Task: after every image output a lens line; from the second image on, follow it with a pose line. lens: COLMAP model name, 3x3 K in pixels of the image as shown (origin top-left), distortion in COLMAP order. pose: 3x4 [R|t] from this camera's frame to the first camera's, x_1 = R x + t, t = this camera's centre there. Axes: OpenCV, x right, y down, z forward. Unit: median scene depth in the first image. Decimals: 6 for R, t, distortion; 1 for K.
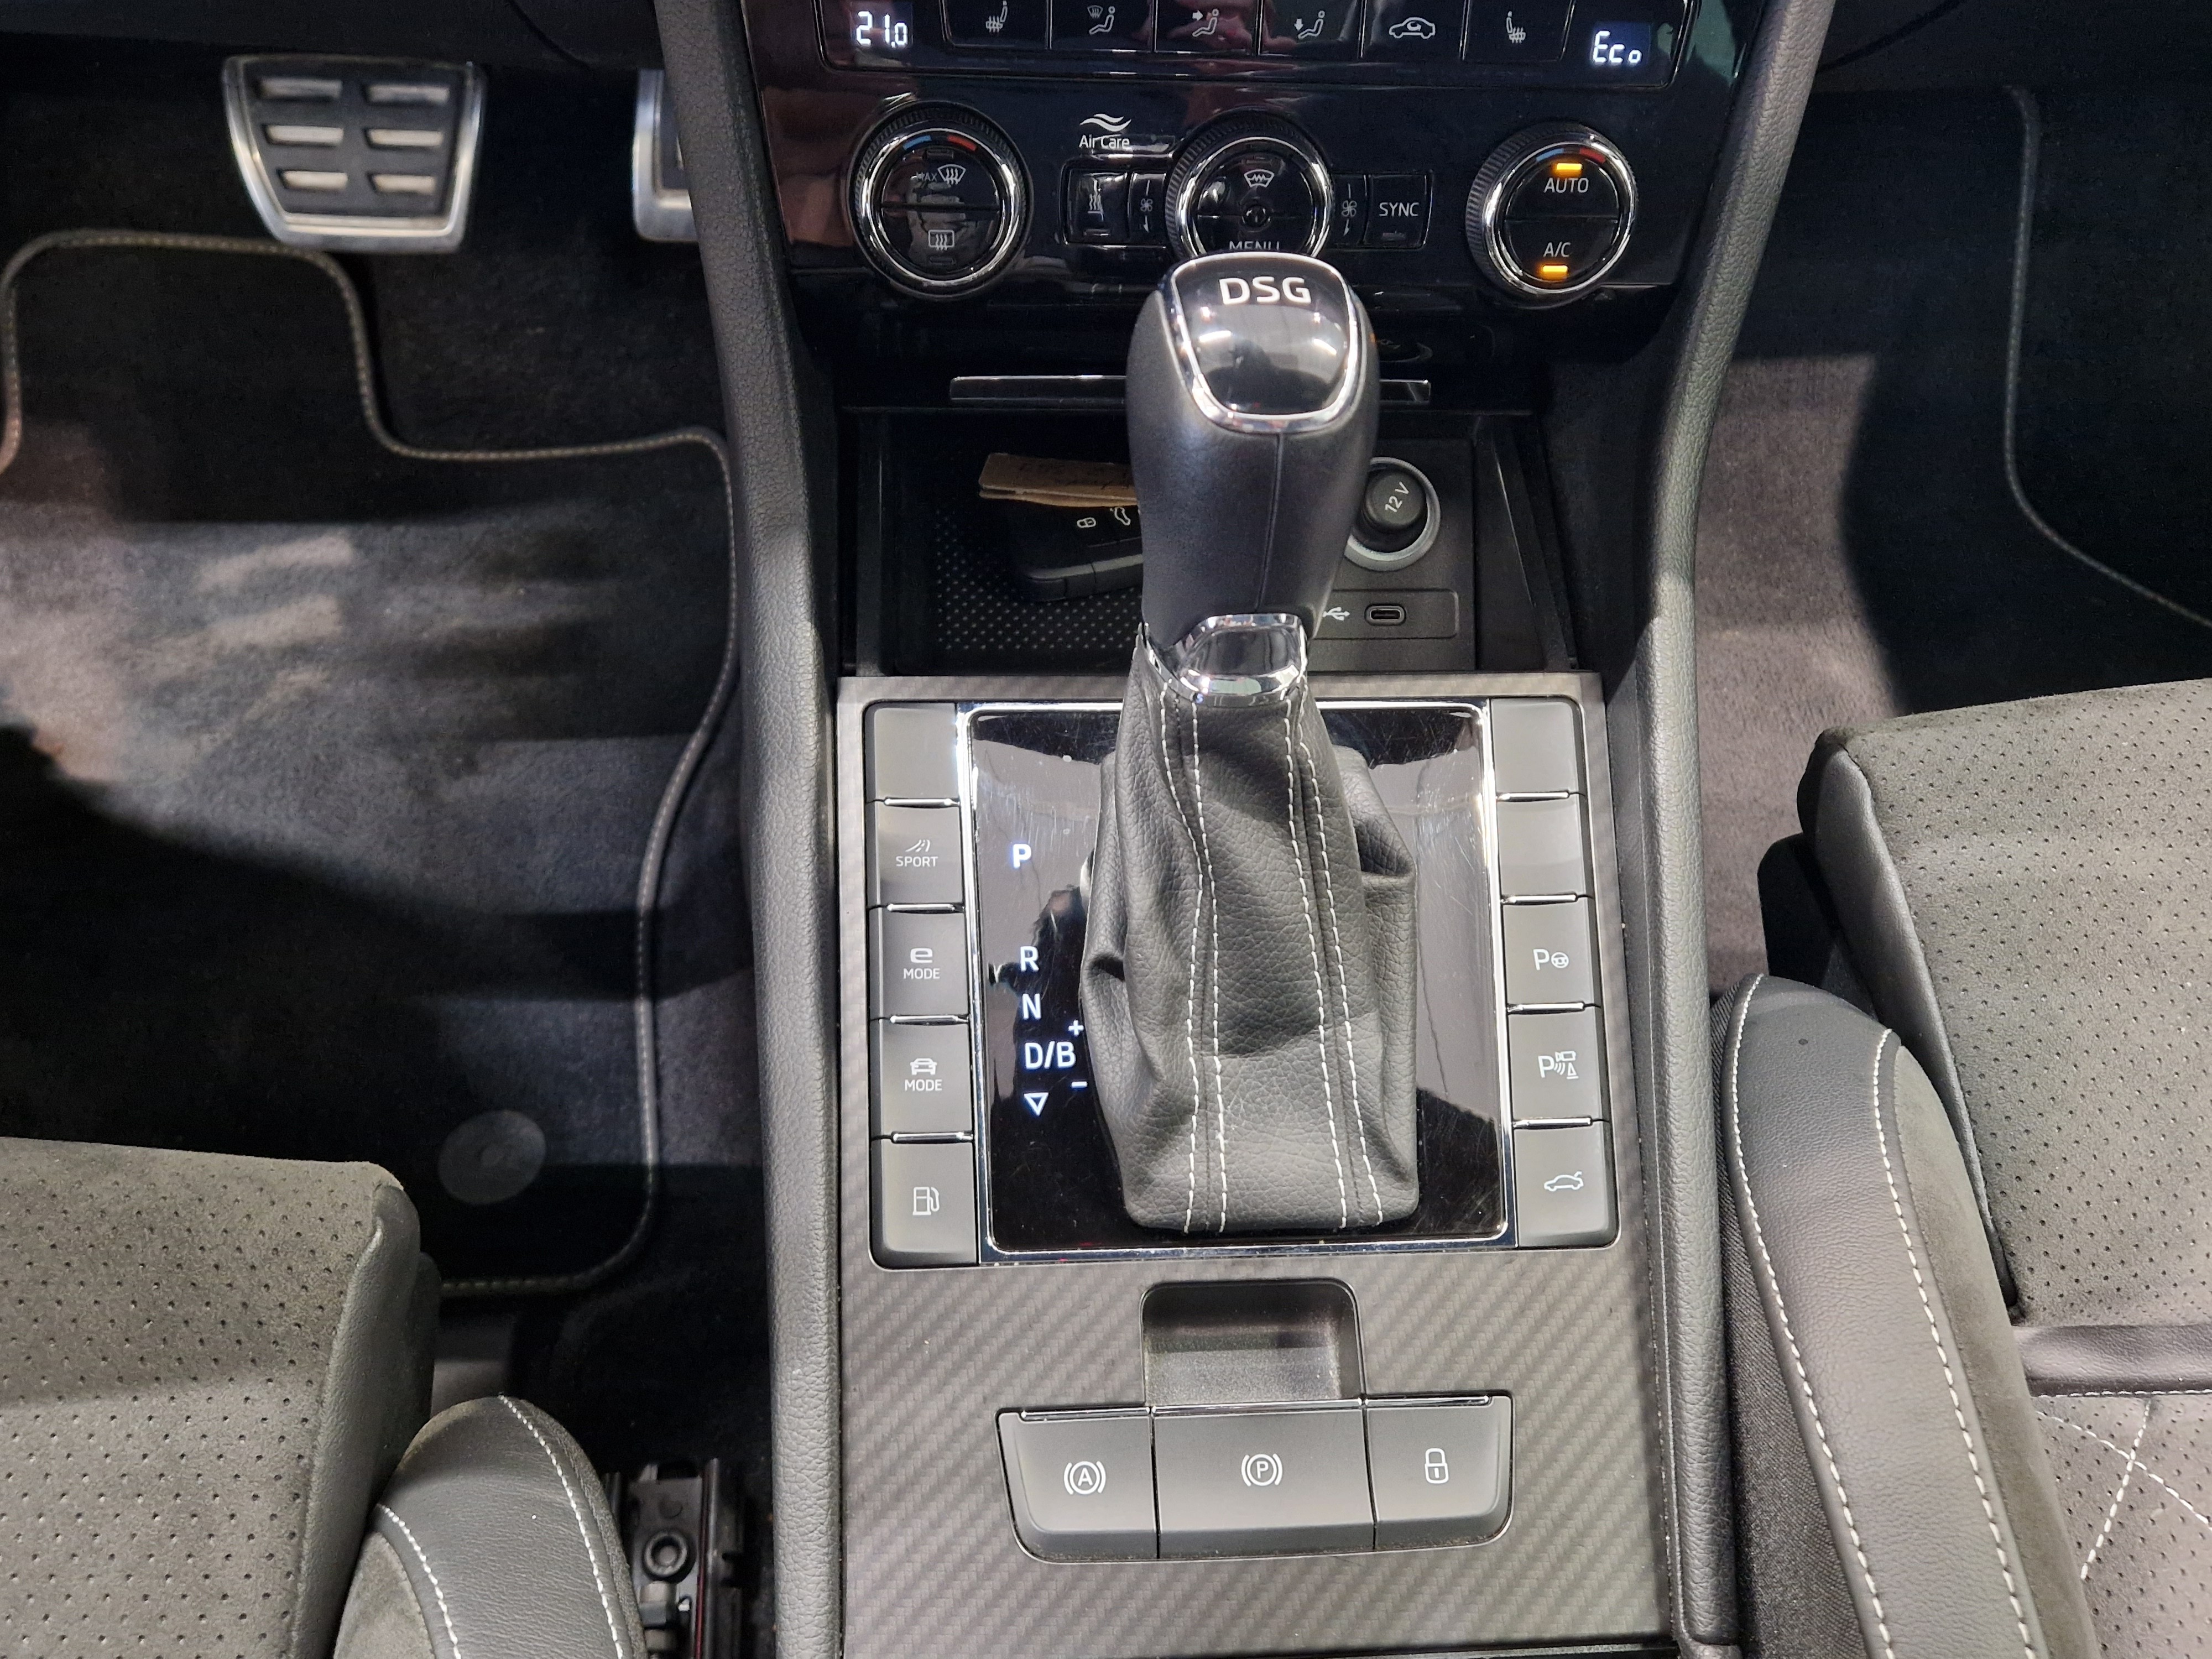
lens RADIAL K [[1866.8, 0, 1125.7], [0, 1866.8, 837.6], [0, 0, 1]] dist [0.039120, -0.006249]
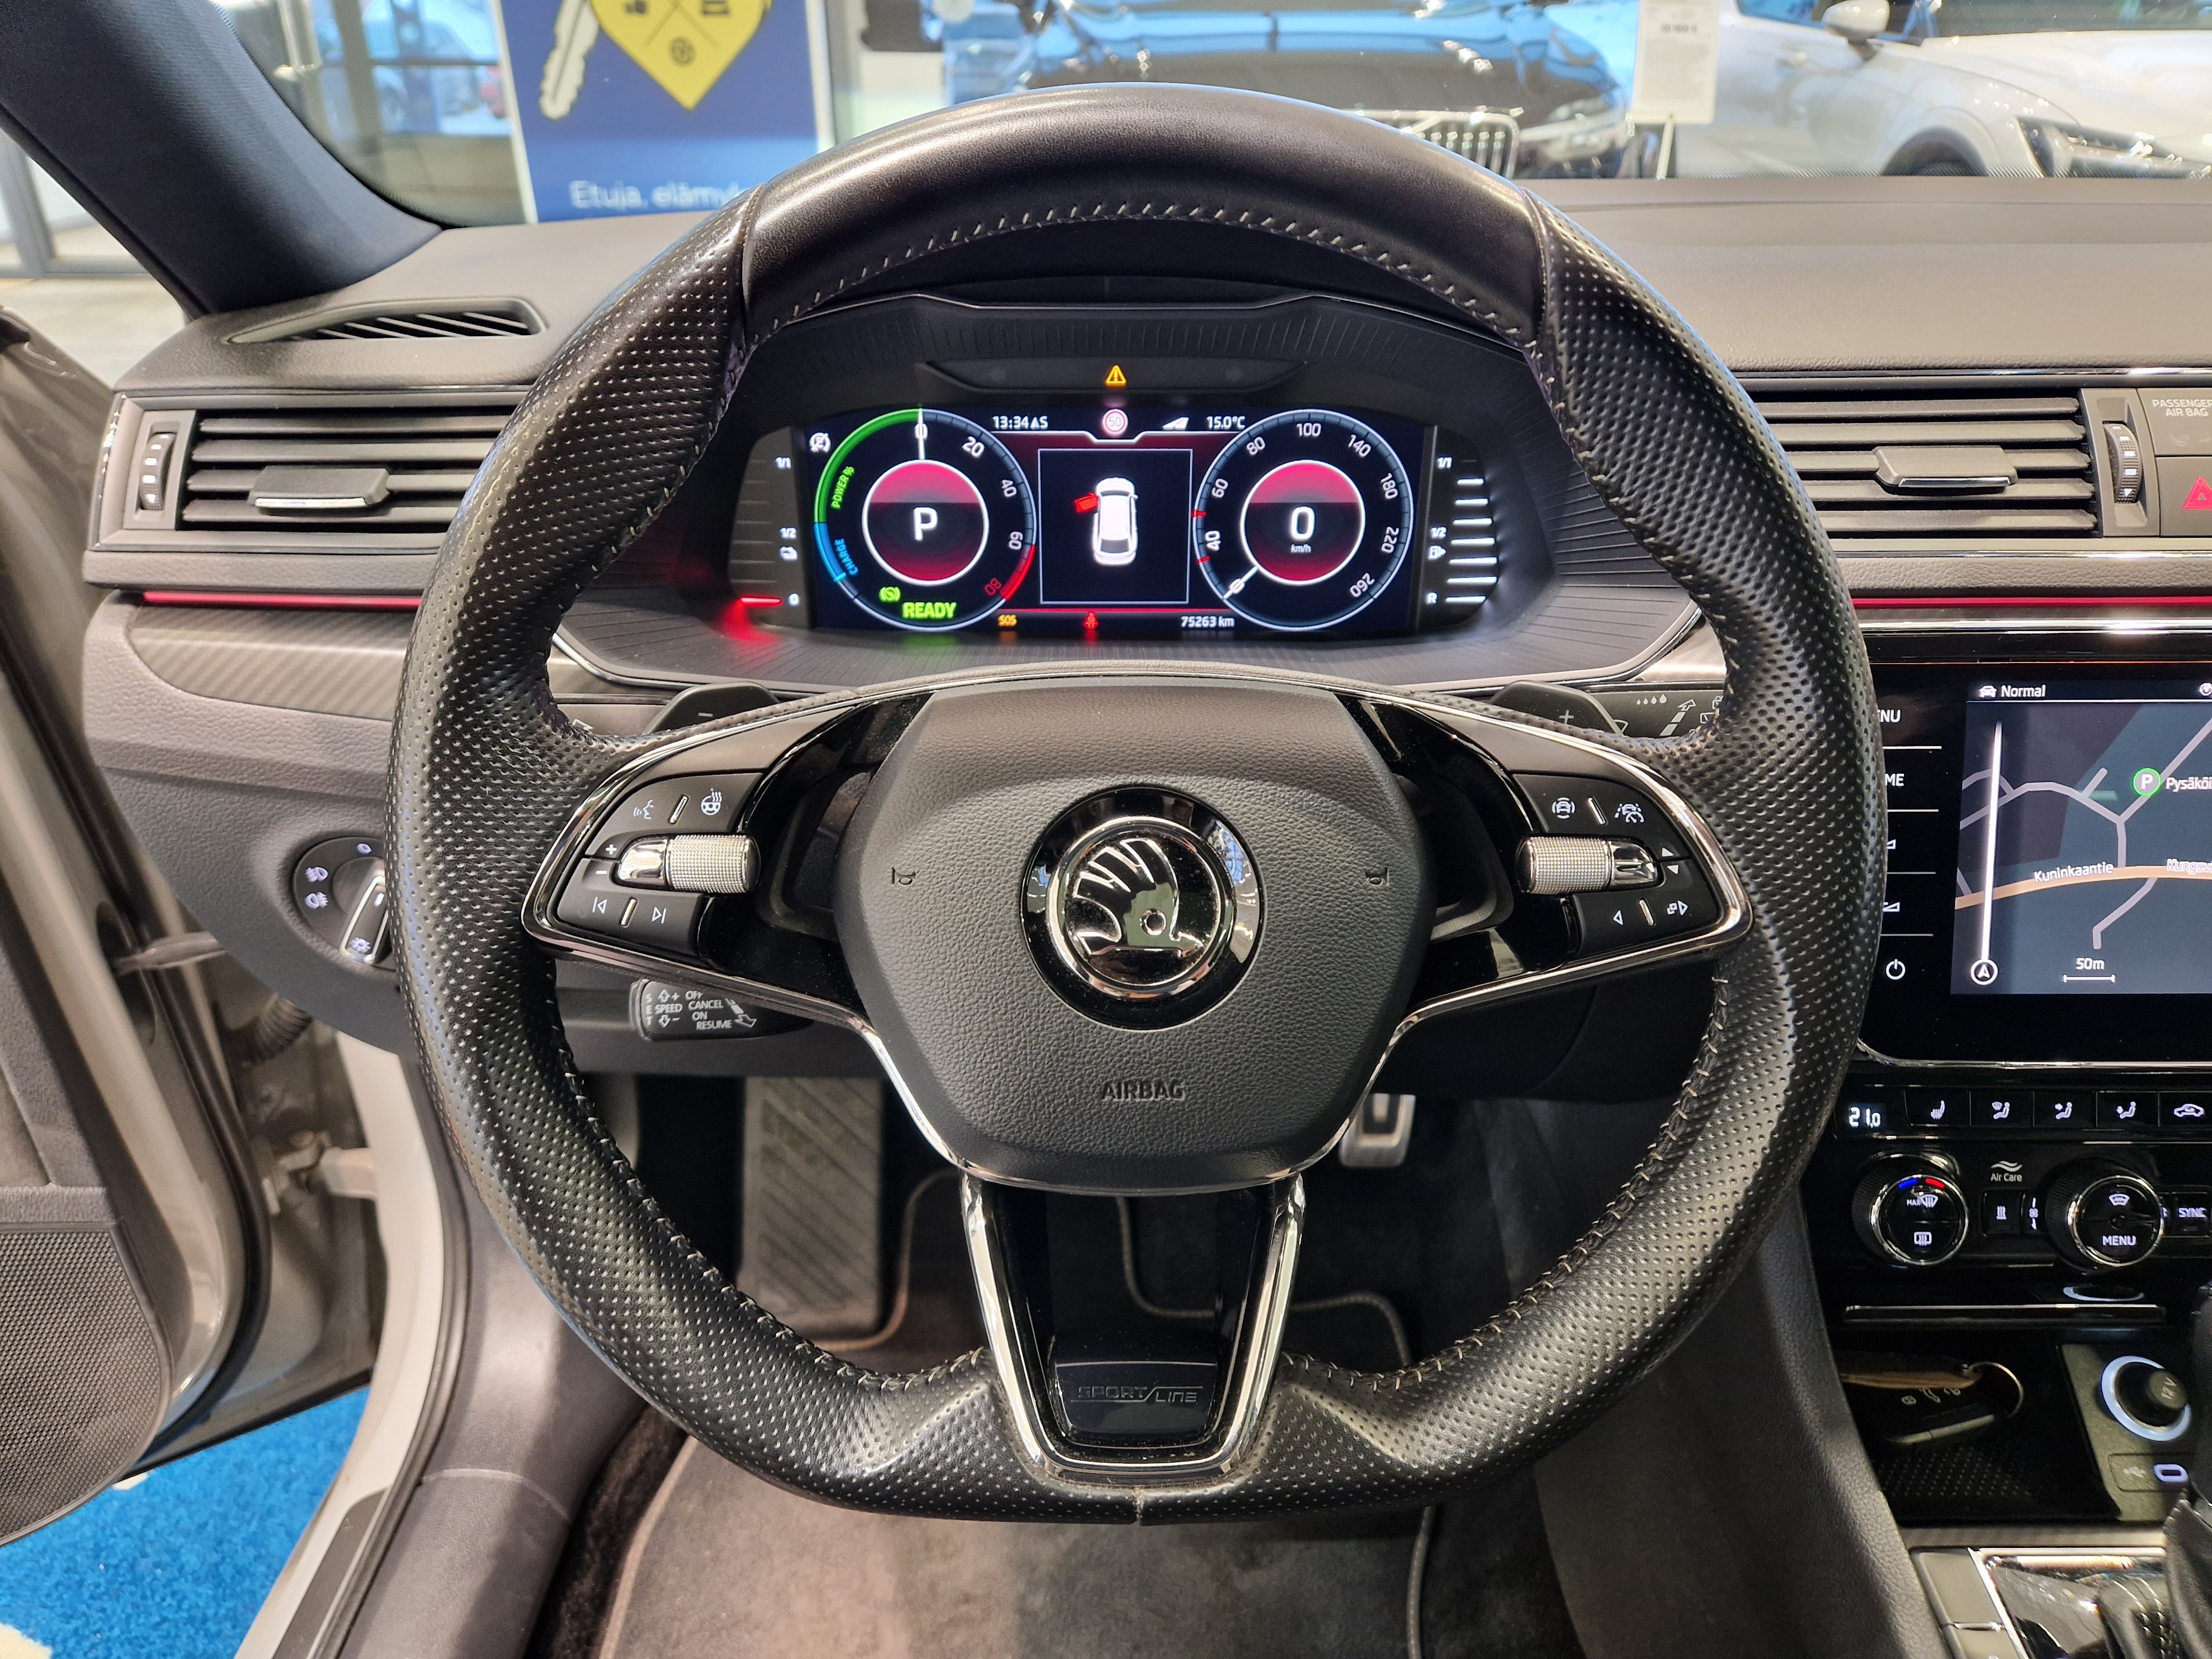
lens RADIAL K [[1486.1, 0, 1100.1], [0, 1486.1, 843.0], [0, 0, 1]] dist [0.055482, -0.044576]
pose [[0.996424, -0.033606, -0.077524, -0.687616], [-0.004254, 0.896387, -0.443252, -0.042579], [0.084388, 0.441996, 0.893039, -0.378283]]
